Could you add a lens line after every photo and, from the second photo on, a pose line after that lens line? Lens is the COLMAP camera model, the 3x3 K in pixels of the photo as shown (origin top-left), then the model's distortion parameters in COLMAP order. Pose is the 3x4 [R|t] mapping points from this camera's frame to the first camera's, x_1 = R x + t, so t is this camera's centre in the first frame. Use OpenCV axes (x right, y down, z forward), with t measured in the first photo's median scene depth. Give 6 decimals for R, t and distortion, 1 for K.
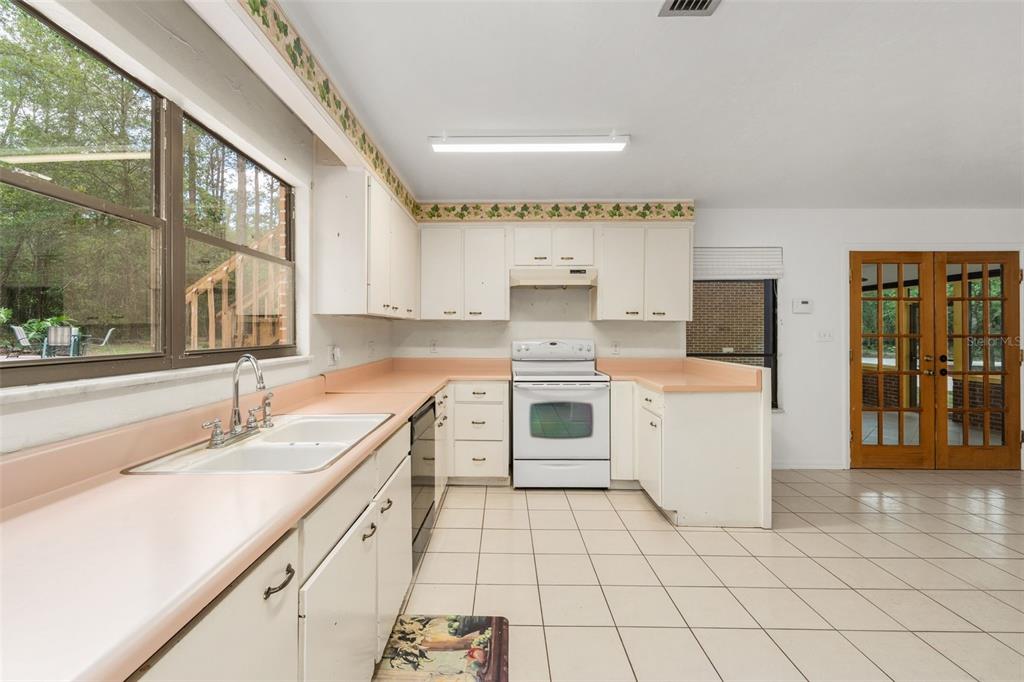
lens RADIAL K [[423.5, 0, 516.7], [0, 423.5, 329.8], [0, 0, 1]] dist [0.001958, -0.000646]
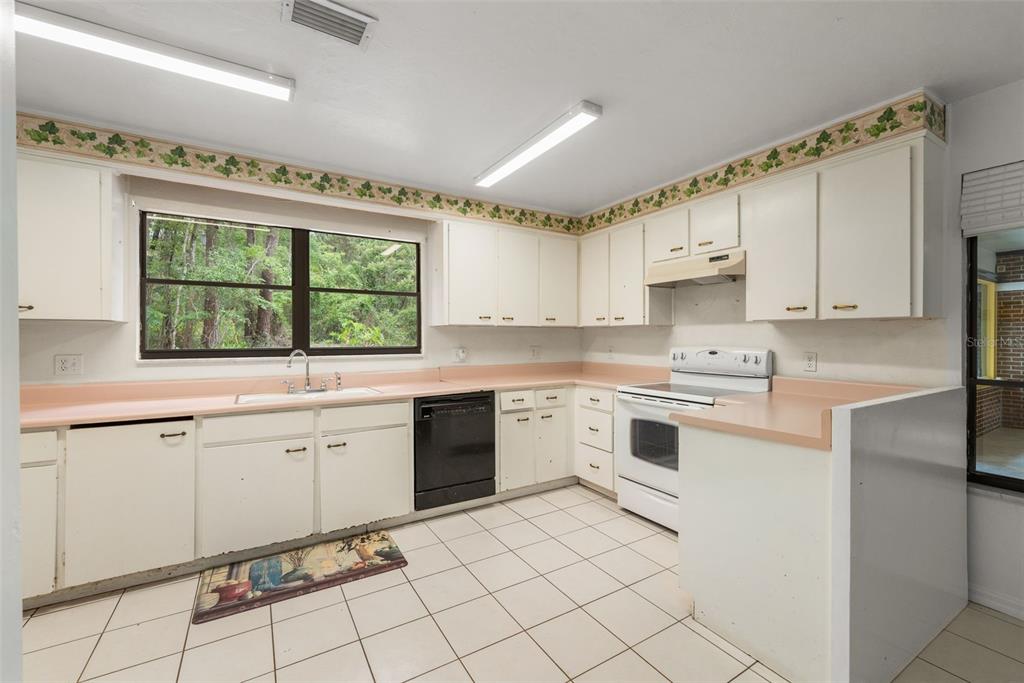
lens RADIAL K [[423.5, 0, 519.3], [0, 423.5, 337.5], [0, 0, 1]] dist [0.001958, -0.000646]
pose [[0.546894, -0.002601, -0.837198, 0.581455], [0.007051, 0.999974, 0.001500, 0.001342], [0.837172, -0.006724, 0.546898, 0.282109]]
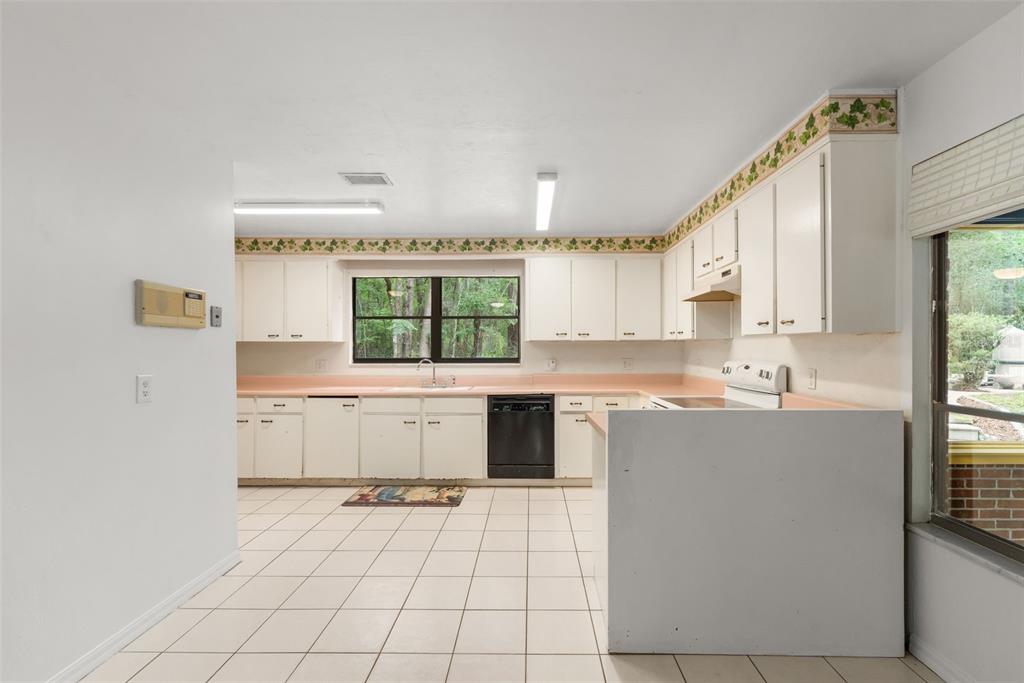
lens RADIAL K [[423.5, 0, 518.1], [0, 423.5, 348.6], [0, 0, 1]] dist [0.001958, -0.000646]
pose [[0.026382, -0.001218, -0.999651, 0.873150], [0.007884, 0.999968, -0.001011, -0.002869], [0.999621, -0.007854, 0.026390, 0.578206]]
